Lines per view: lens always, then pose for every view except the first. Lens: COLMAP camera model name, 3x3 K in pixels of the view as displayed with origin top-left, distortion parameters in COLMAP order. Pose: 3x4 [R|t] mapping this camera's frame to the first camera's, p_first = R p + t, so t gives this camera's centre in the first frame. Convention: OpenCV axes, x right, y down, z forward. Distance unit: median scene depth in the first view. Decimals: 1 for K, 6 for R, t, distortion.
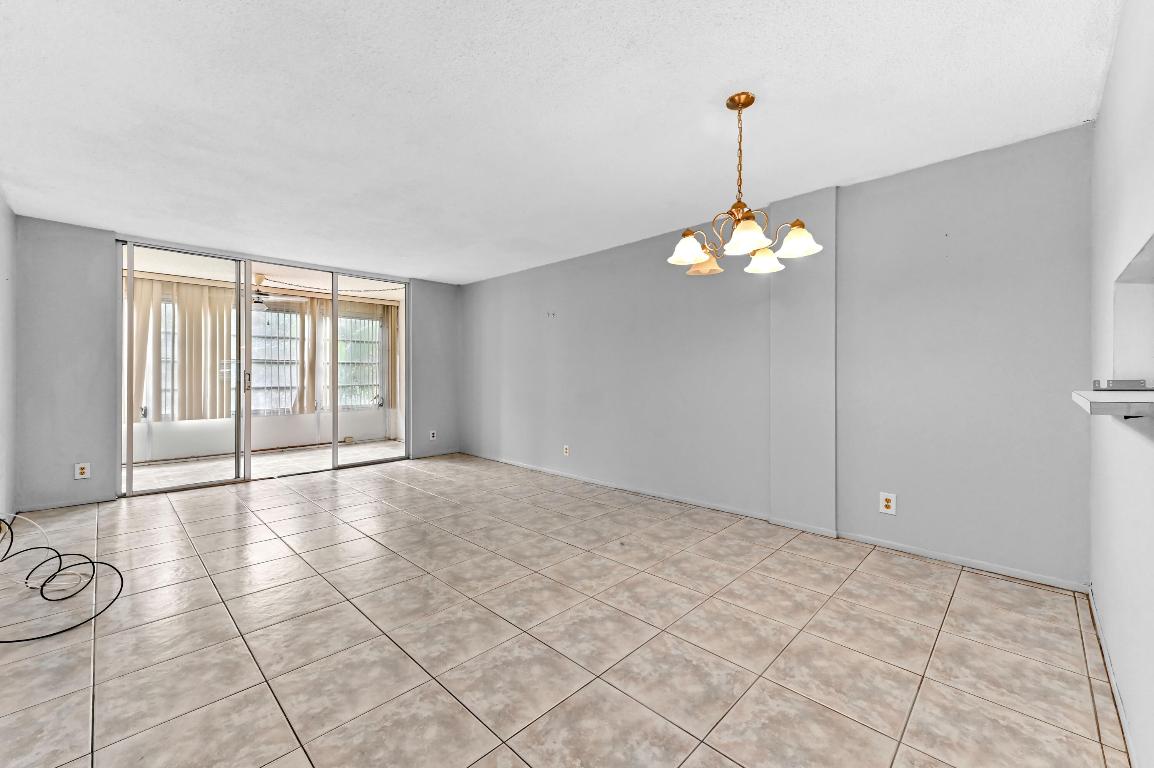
lens RADIAL K [[461.9, 0, 583.9], [0, 461.9, 382.6], [0, 0, 1]] dist [0.001022, 0.000100]
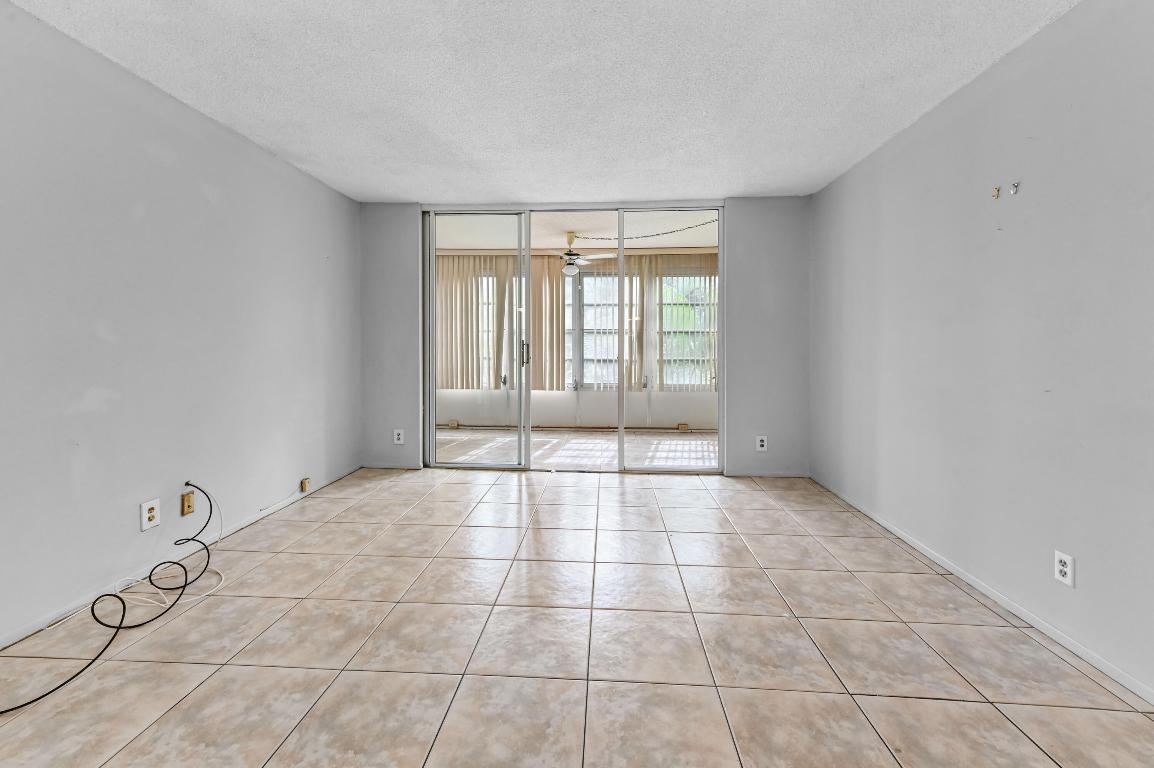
lens RADIAL K [[469.9, 0, 579.3], [0, 469.9, 349.0], [0, 0, 1]] dist [0.000790, 0.000214]
pose [[0.654837, 0.008375, -0.755724, -0.007401], [-0.016509, 0.999859, -0.003225, -0.008717], [0.755590, 0.014588, 0.654883, 0.398033]]
